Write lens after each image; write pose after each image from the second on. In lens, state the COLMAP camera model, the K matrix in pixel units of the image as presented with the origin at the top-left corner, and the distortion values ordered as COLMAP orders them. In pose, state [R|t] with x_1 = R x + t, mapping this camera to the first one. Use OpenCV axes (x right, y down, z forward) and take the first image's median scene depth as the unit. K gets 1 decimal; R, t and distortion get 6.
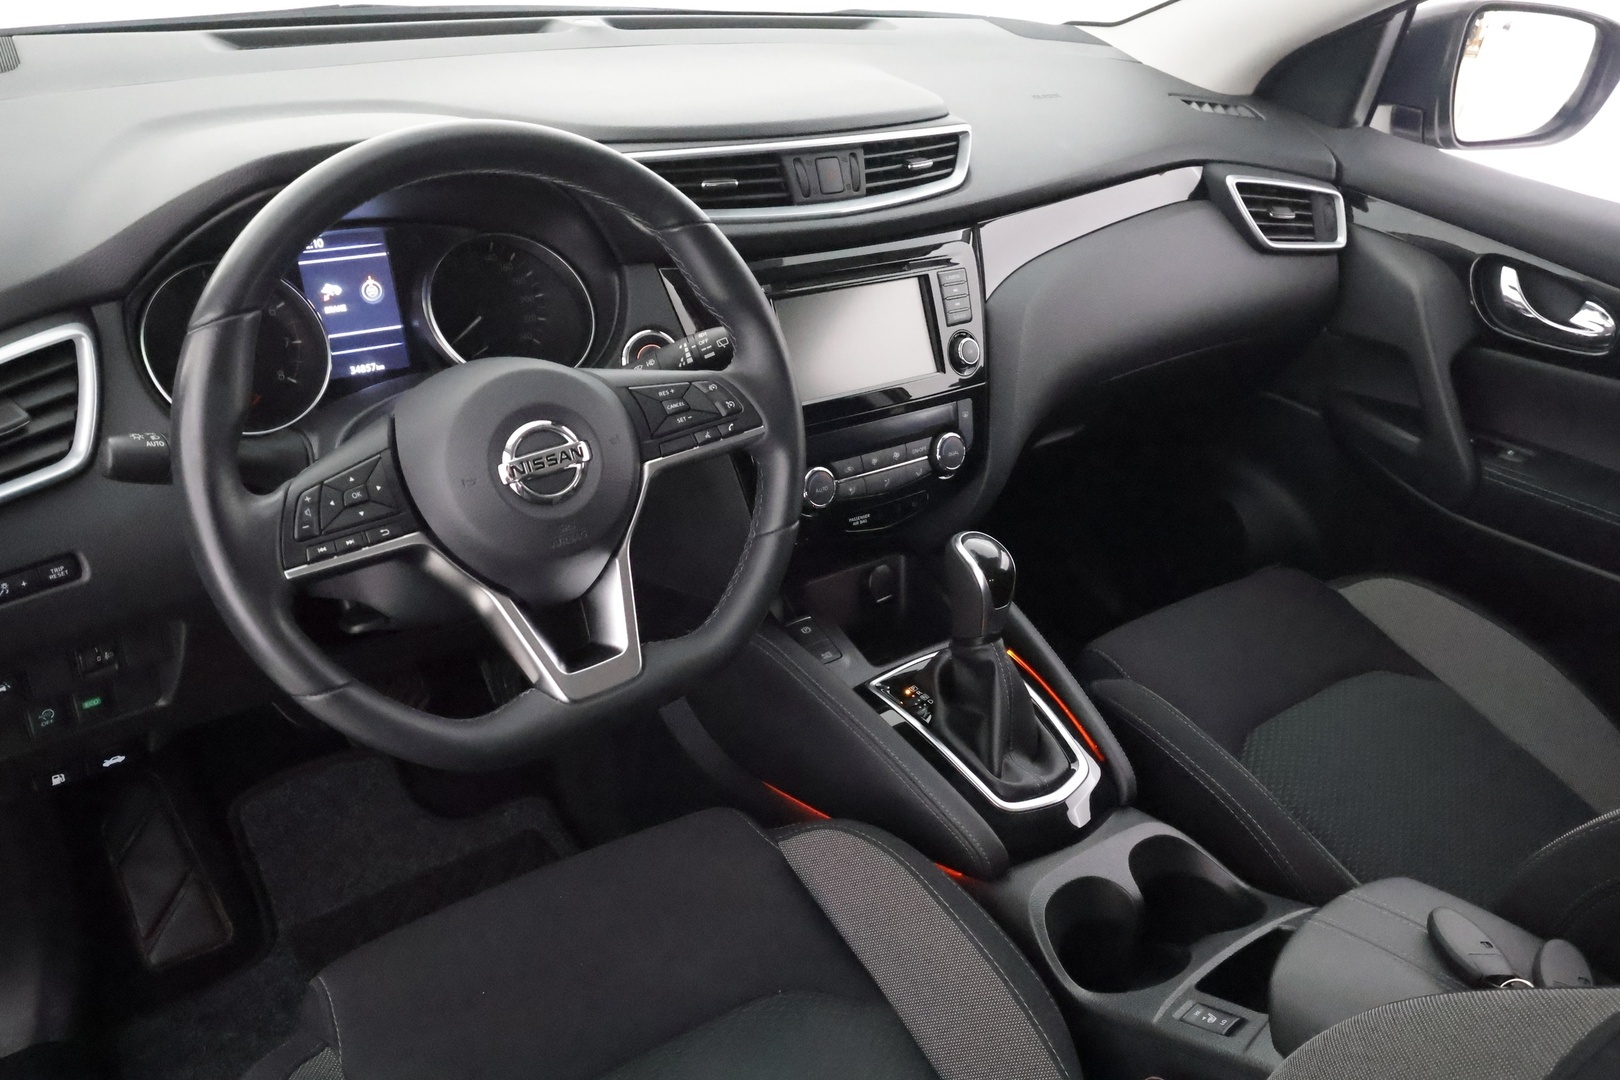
lens RADIAL K [[1256.2, 0, 810.0], [0, 1256.2, 540.0], [0, 0, 1]] dist [0.007059, -0.000371]
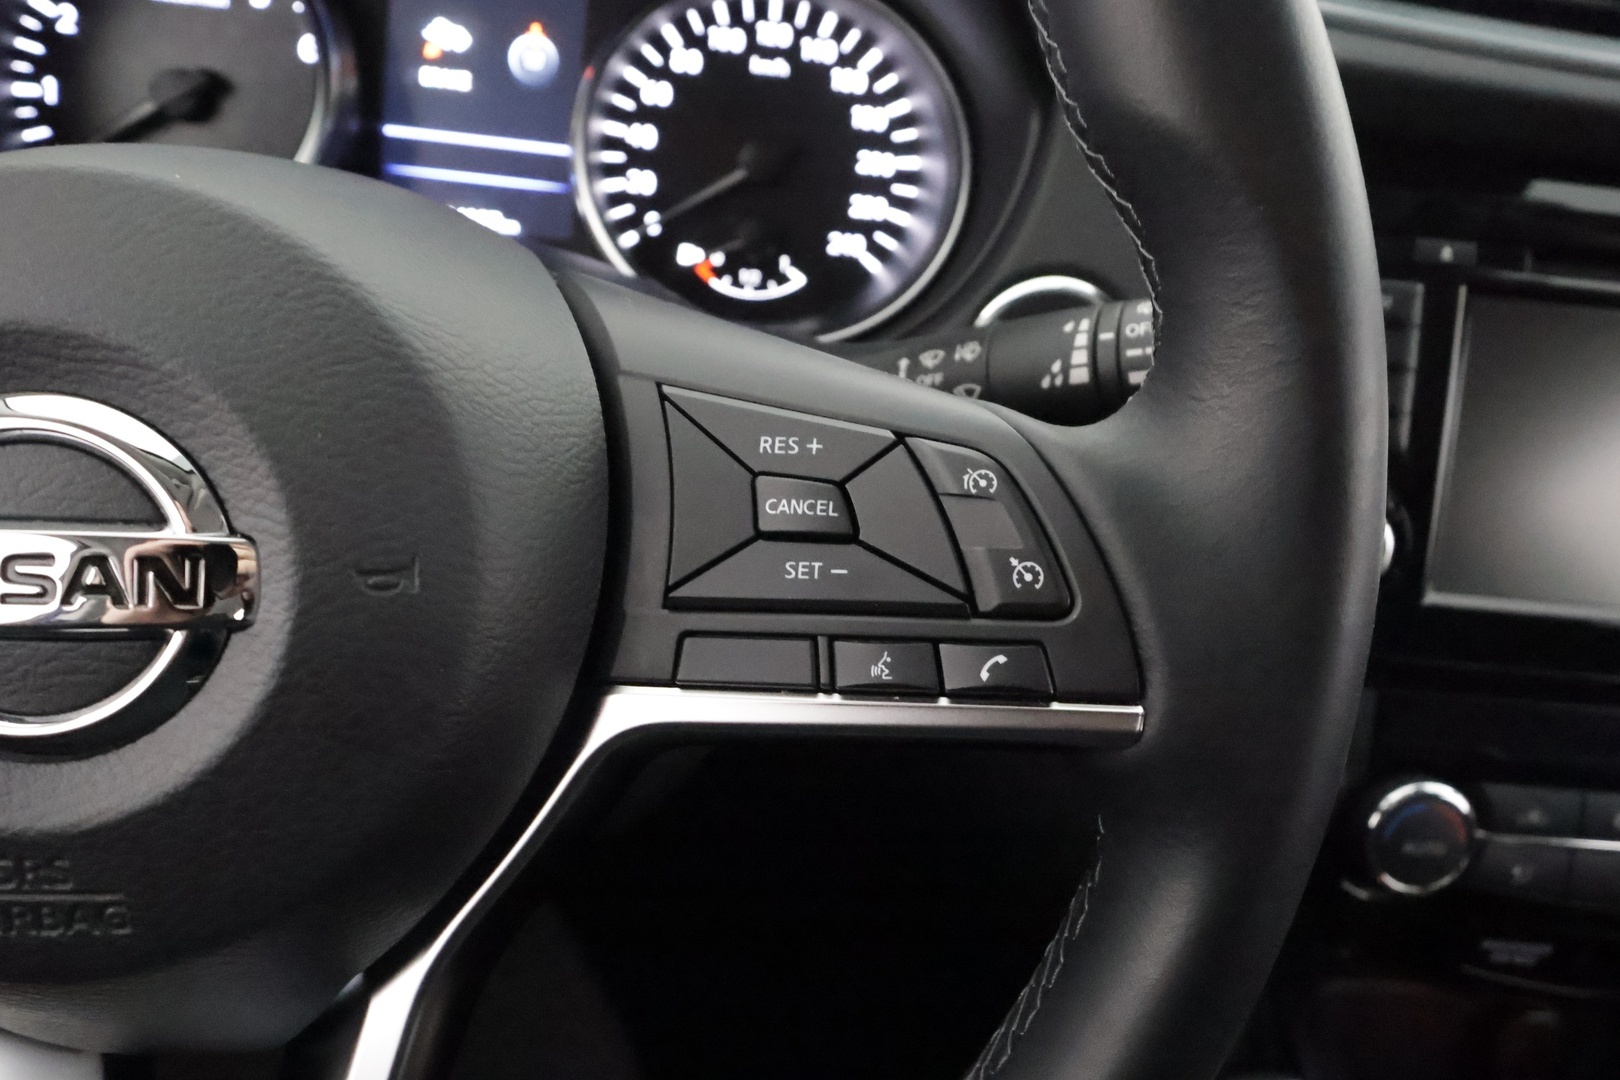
lens RADIAL K [[1298.7, 0, 810.9], [0, 1298.7, 547.0], [0, 0, 1]] dist [0.001885, -0.007715]
pose [[0.822389, 0.320333, -0.470174, 0.011505], [-0.325014, 0.942820, 0.073865, -0.091904], [0.466951, 0.092067, 0.879478, 0.604361]]
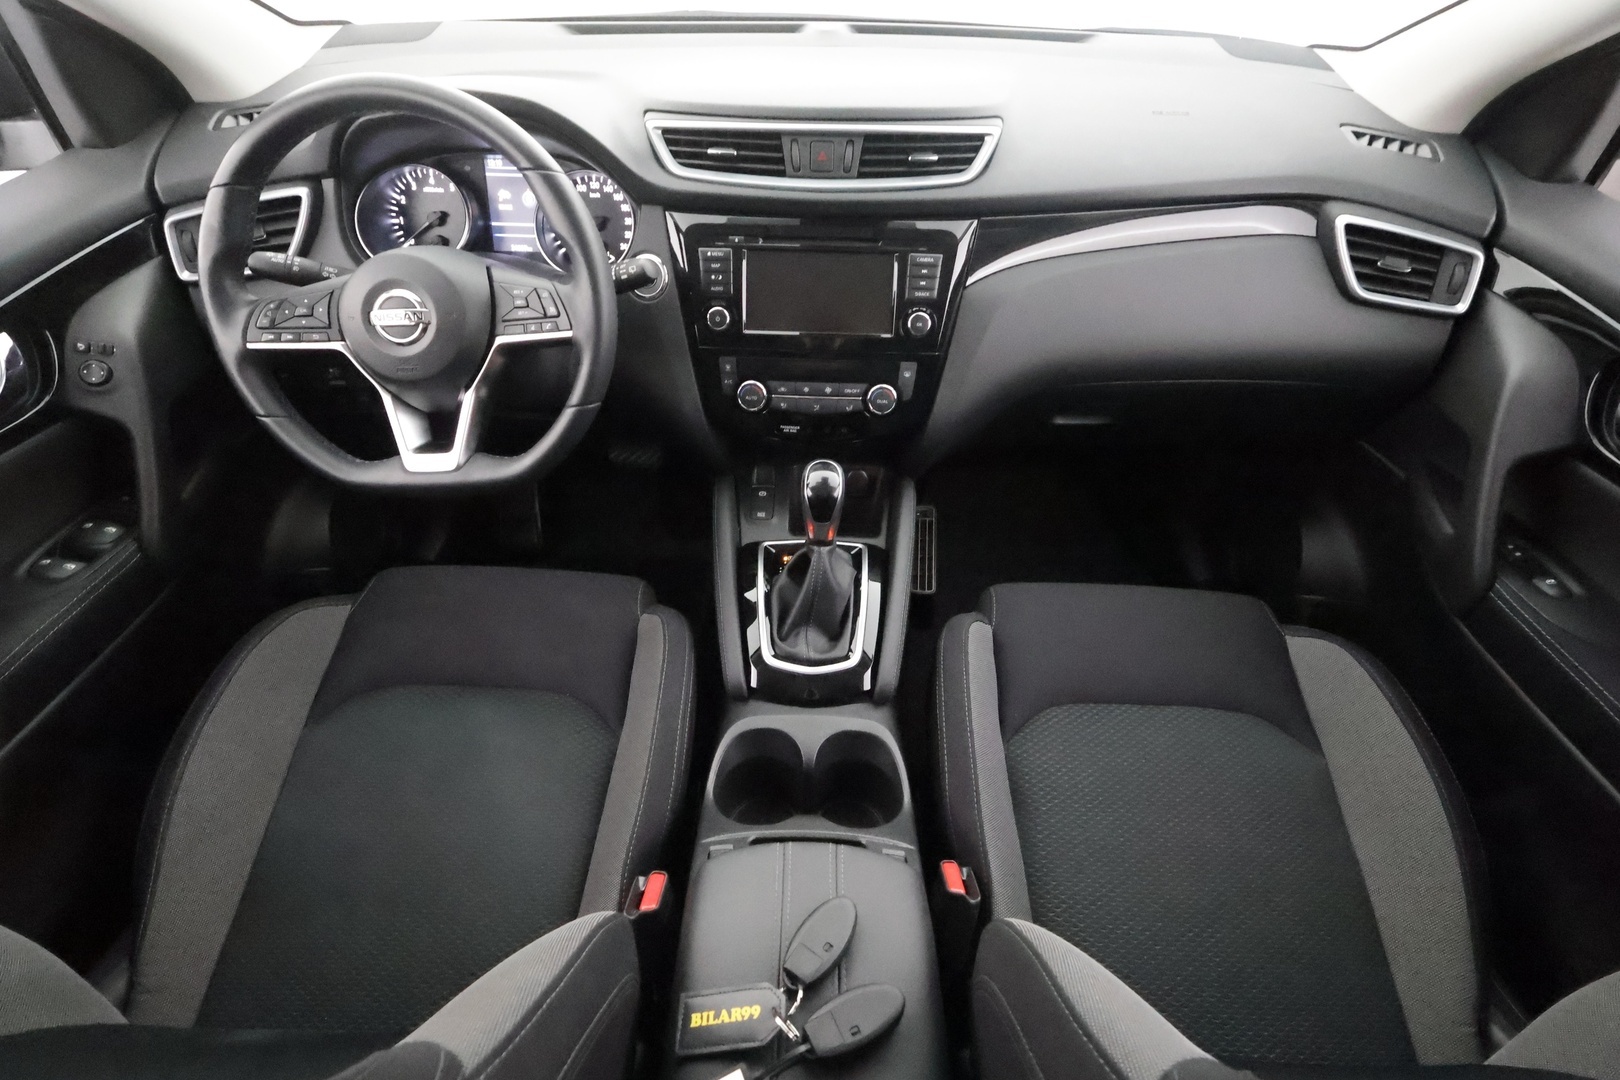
lens RADIAL K [[750.0, 0, 810.0], [0, 750.0, 540.0], [0, 0, 1]] dist [-0.003571, -0.000664]
pose [[0.789313, 0.363085, -0.495130, 0.526887], [-0.263505, 0.928692, 0.260953, -0.128112], [0.554572, -0.075505, 0.828703, 0.347970]]
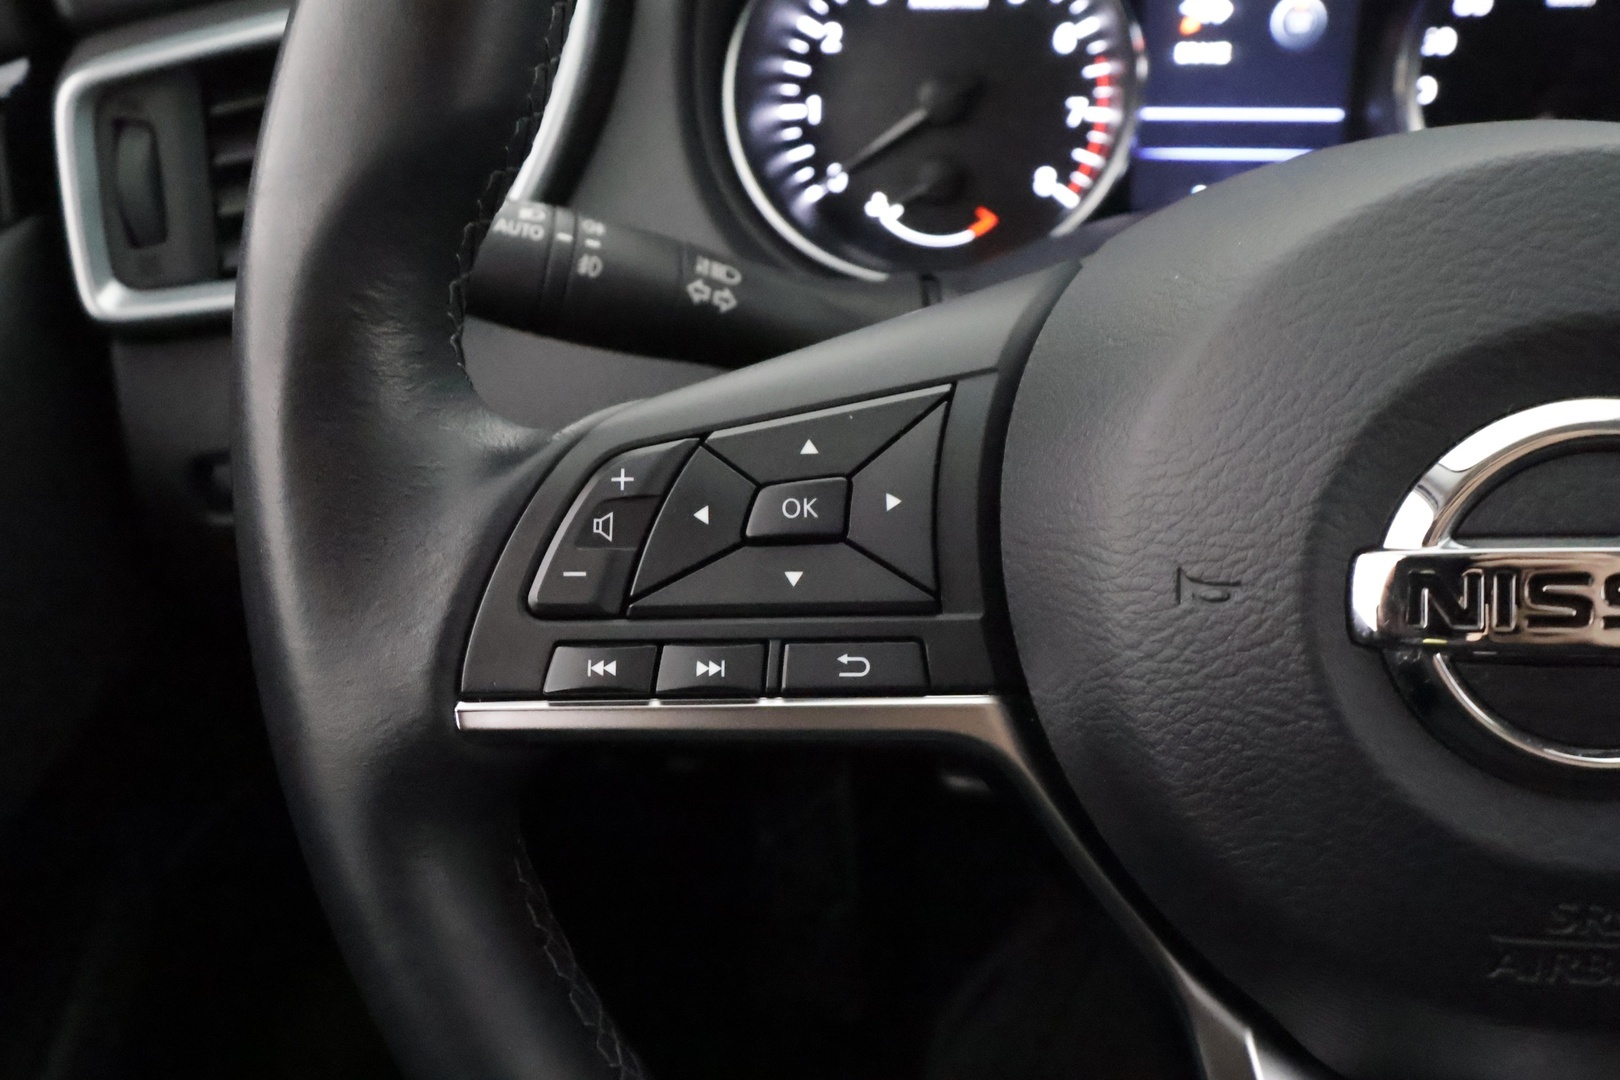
lens RADIAL K [[1298.7, 0, 810.9], [0, 1298.7, 547.0], [0, 0, 1]] dist [0.001885, -0.007715]
pose [[0.701968, 0.302158, -0.644936, -0.115793], [-0.264361, 0.951394, 0.157997, -0.049007], [0.661328, 0.059587, 0.747726, 0.528407]]
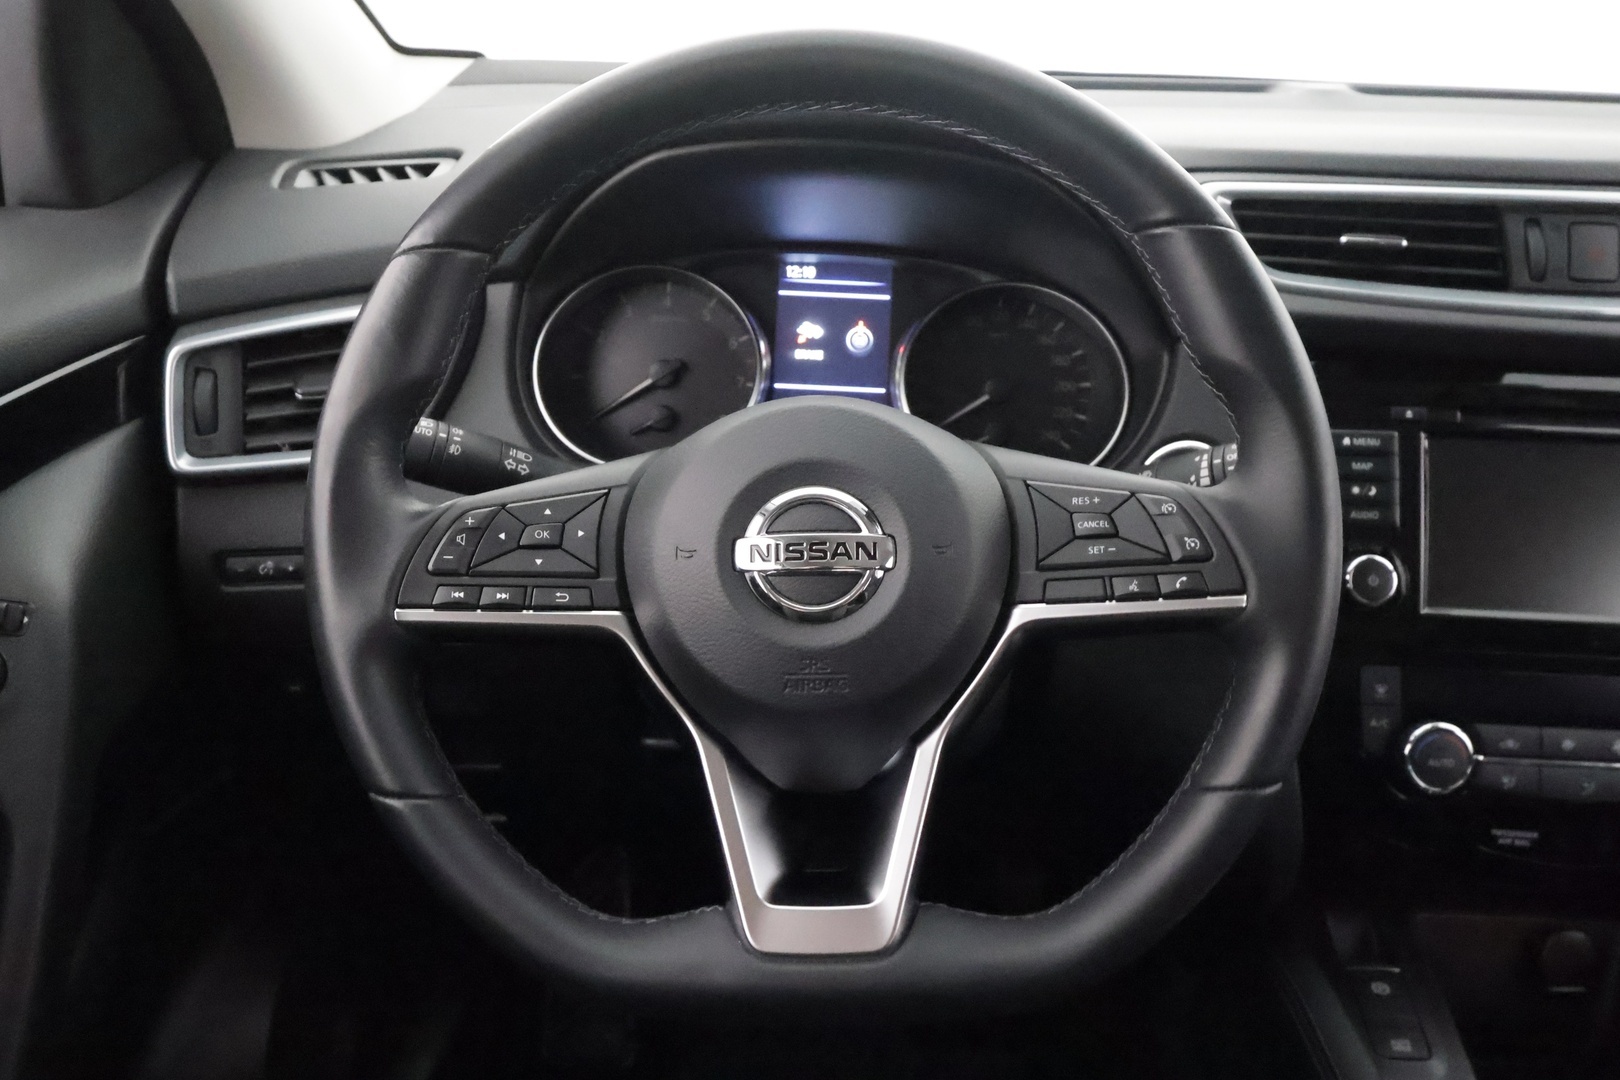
lens RADIAL K [[1257.8, 0, 807.7], [0, 1257.8, 548.7], [0, 0, 1]] dist [-0.009008, 0.002853]
pose [[0.780519, 0.195606, -0.593741, 0.106474], [-0.281506, 0.958014, -0.054448, -0.021254], [0.558162, 0.209639, 0.802812, 0.357063]]
